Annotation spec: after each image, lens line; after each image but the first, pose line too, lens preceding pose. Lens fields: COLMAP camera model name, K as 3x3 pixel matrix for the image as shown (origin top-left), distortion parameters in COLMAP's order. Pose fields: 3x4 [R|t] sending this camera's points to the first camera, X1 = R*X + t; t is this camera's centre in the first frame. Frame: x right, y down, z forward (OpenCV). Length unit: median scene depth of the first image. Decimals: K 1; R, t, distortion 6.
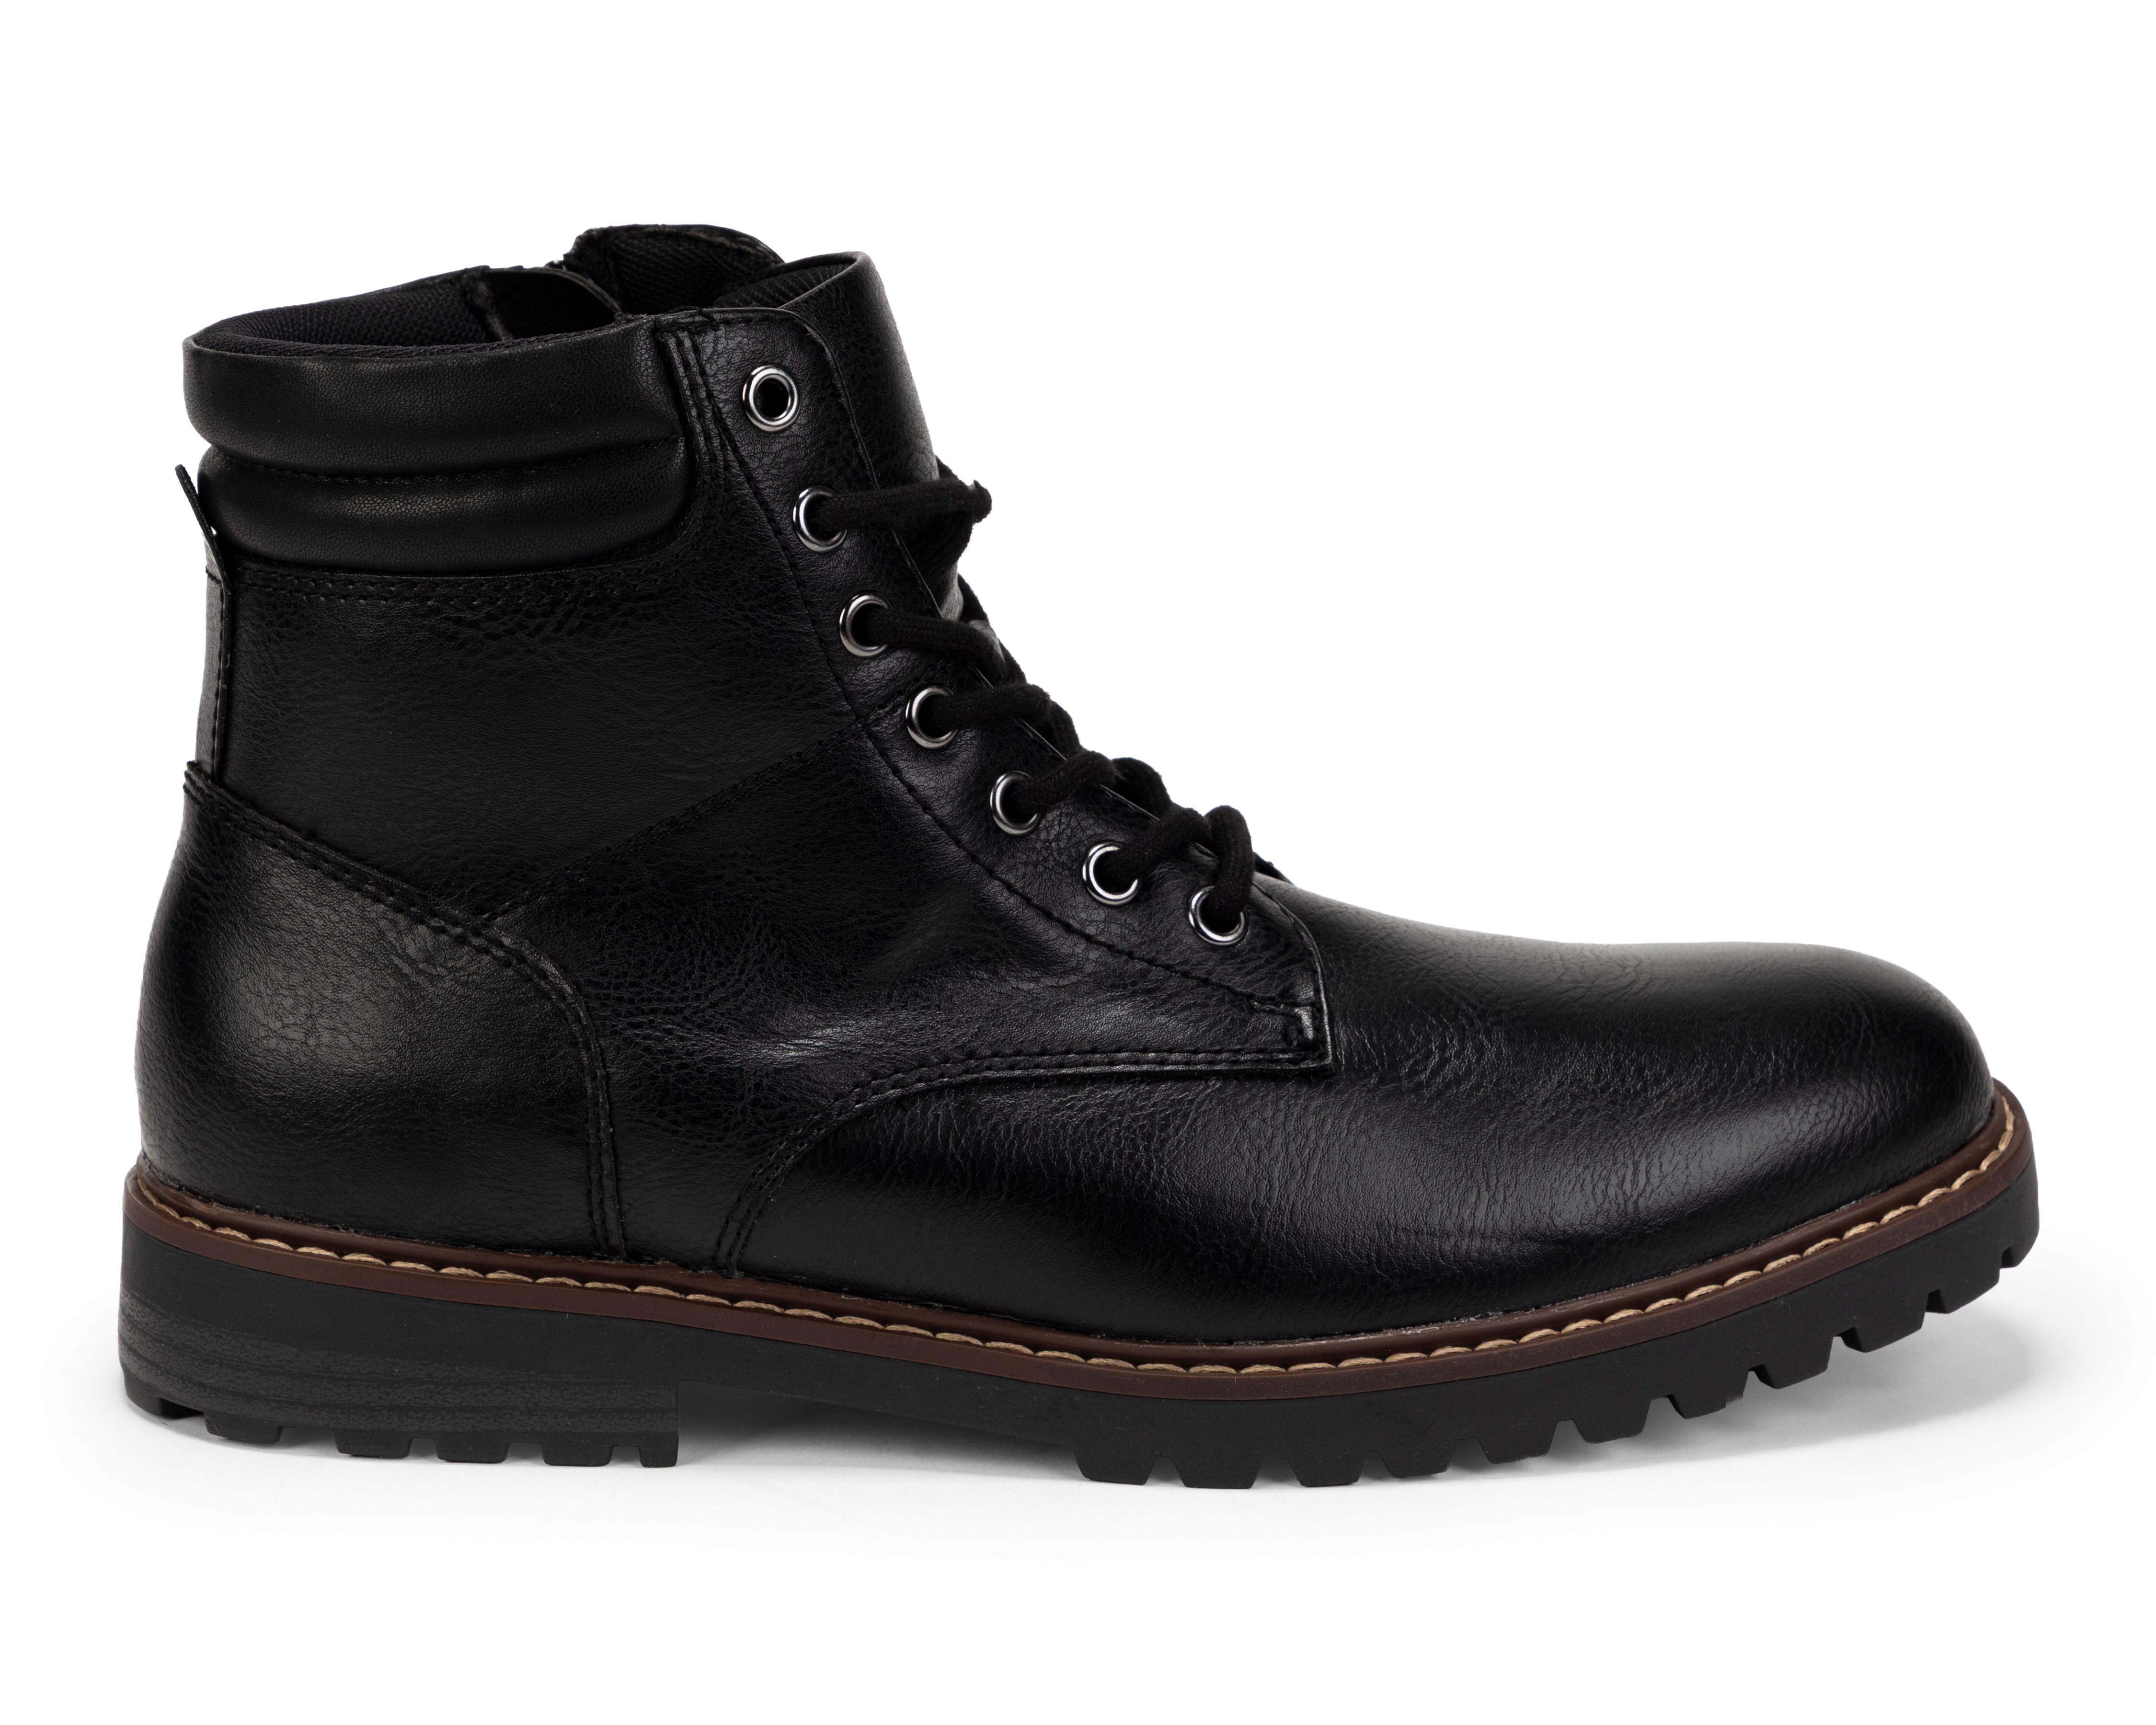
lens RADIAL K [[4916.6, 0, 1078.0], [0, 4916.6, 862.5], [0, 0, 1]] dist [0.032369, 0.333655]
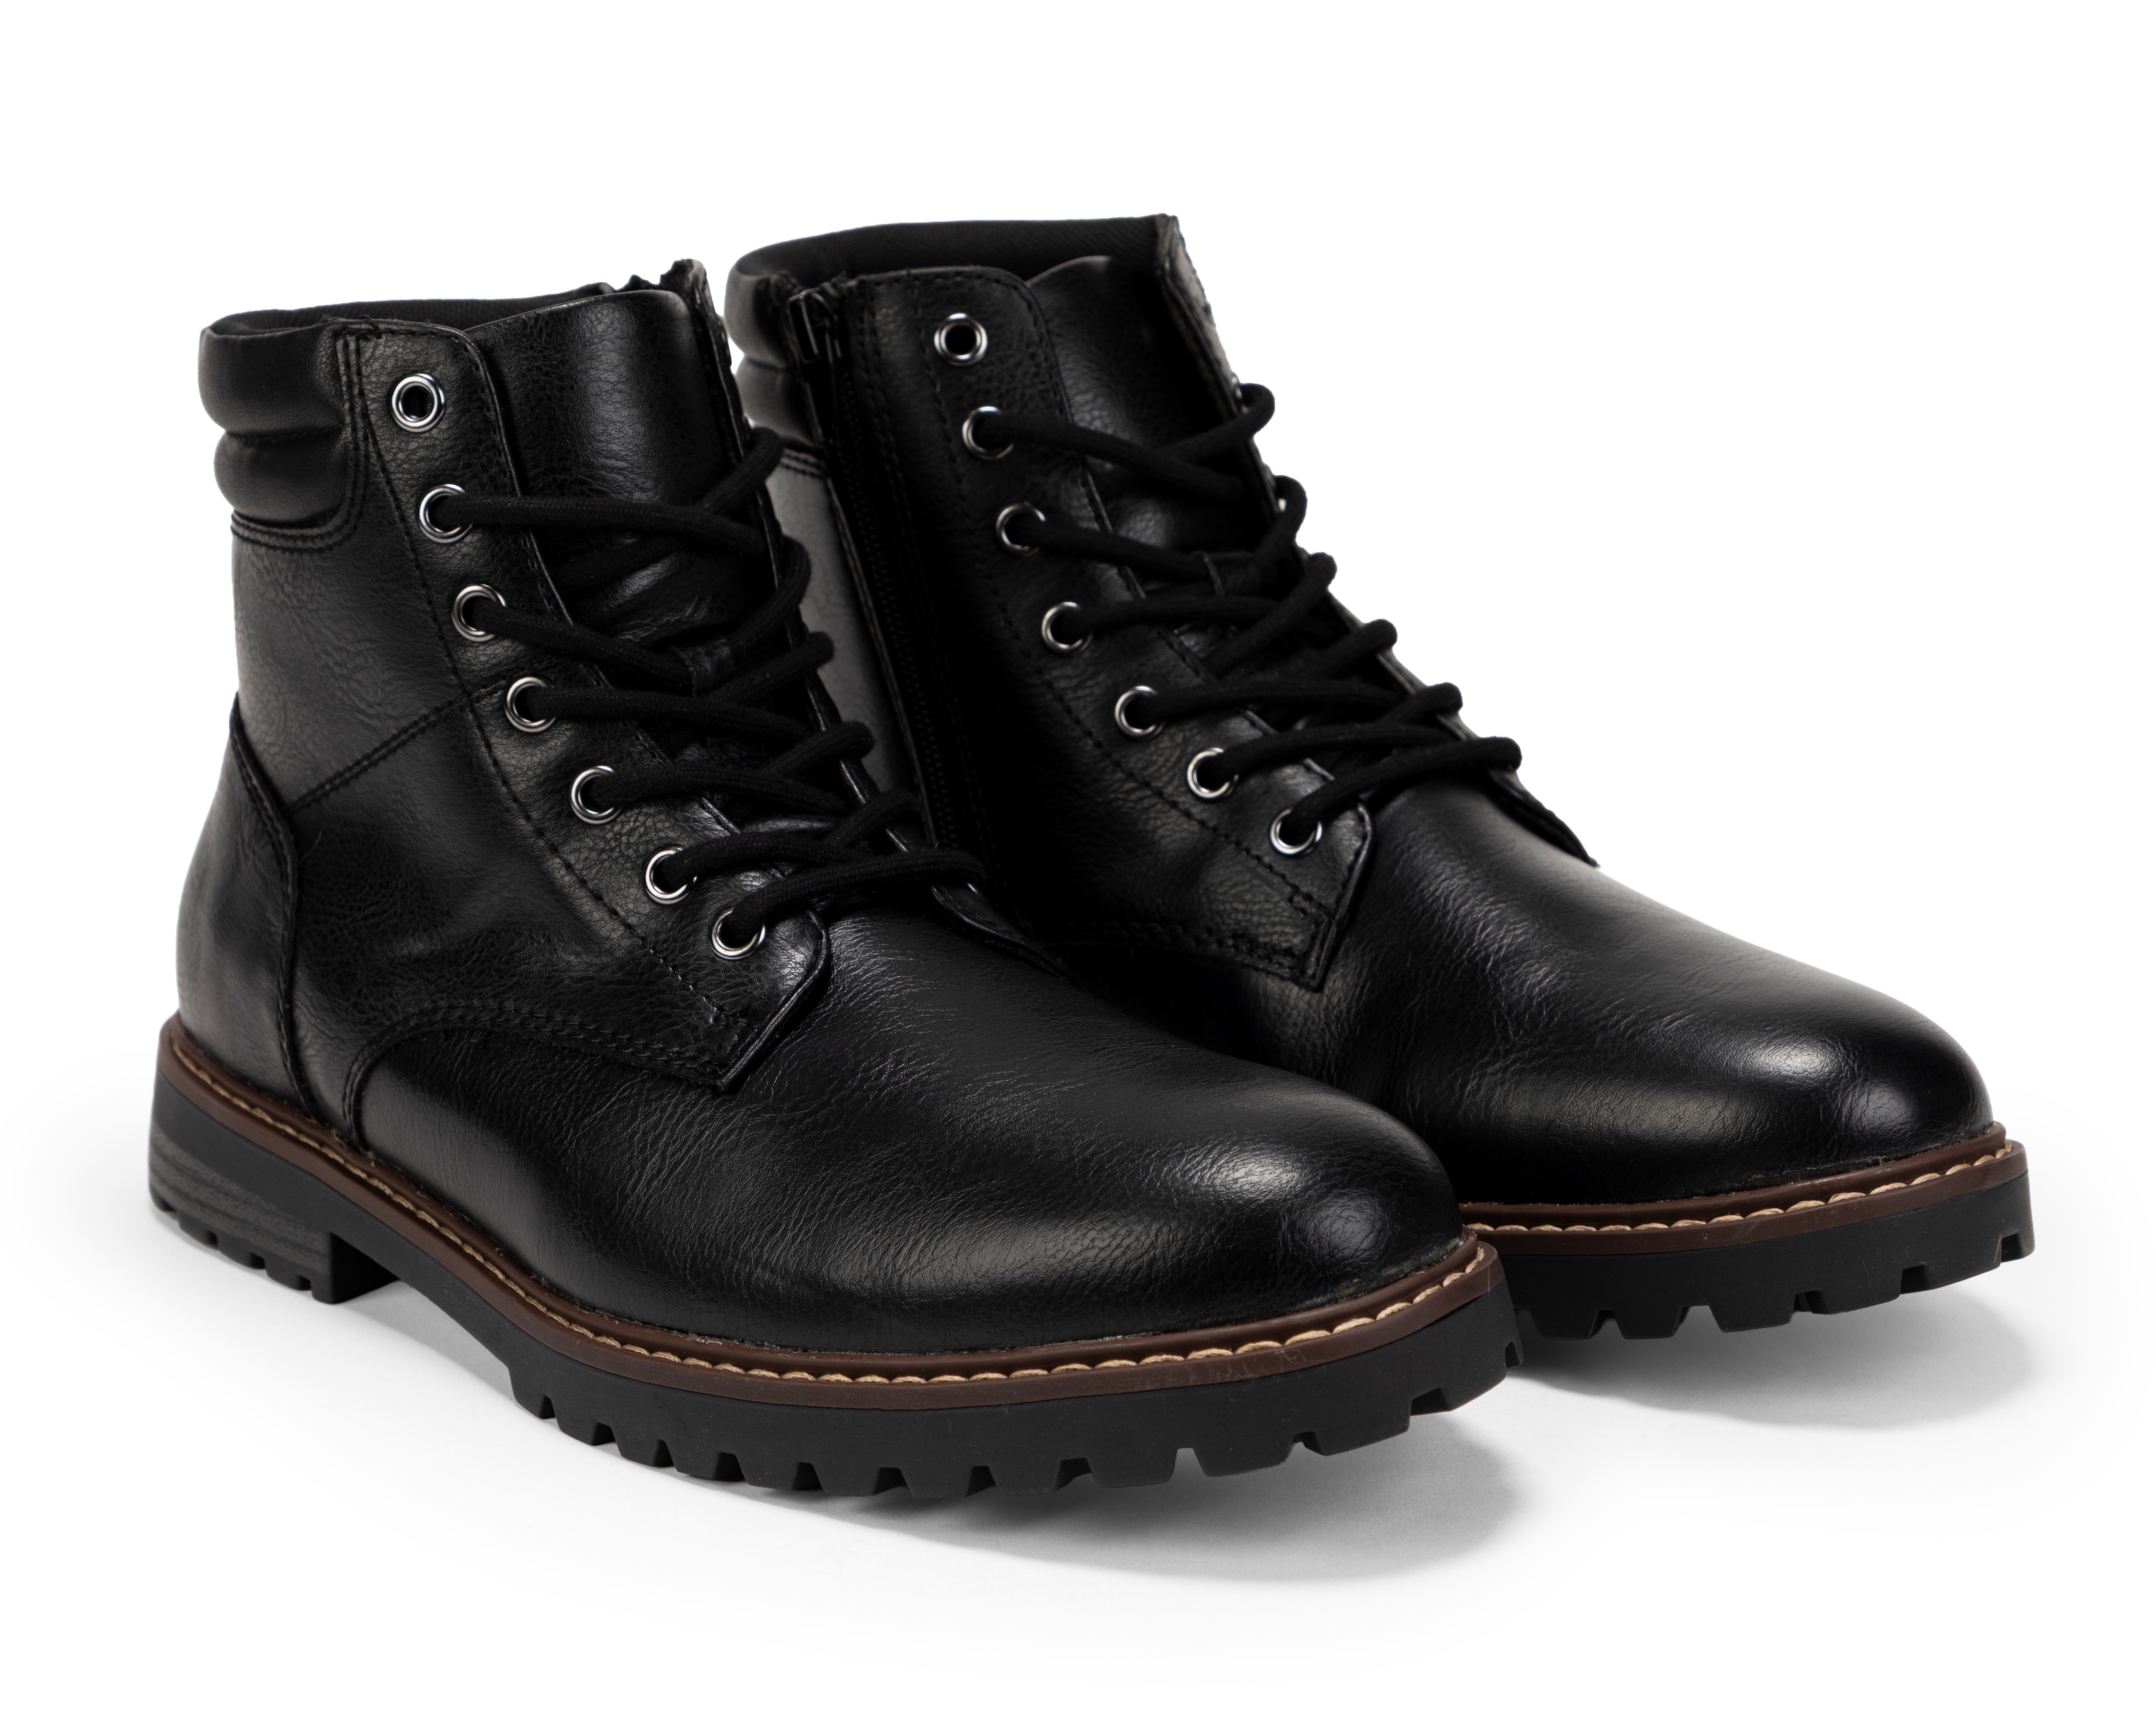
lens RADIAL K [[4495.8, 0, 1078.0], [0, 4495.8, 862.5], [0, 0, 1]] dist [0.077676, 0.380607]
pose [[0.723842, 0.179608, -0.666179, 0.755162], [-0.177757, 0.981476, 0.071471, -0.090037], [0.666675, 0.066684, 0.742359, 0.322905]]
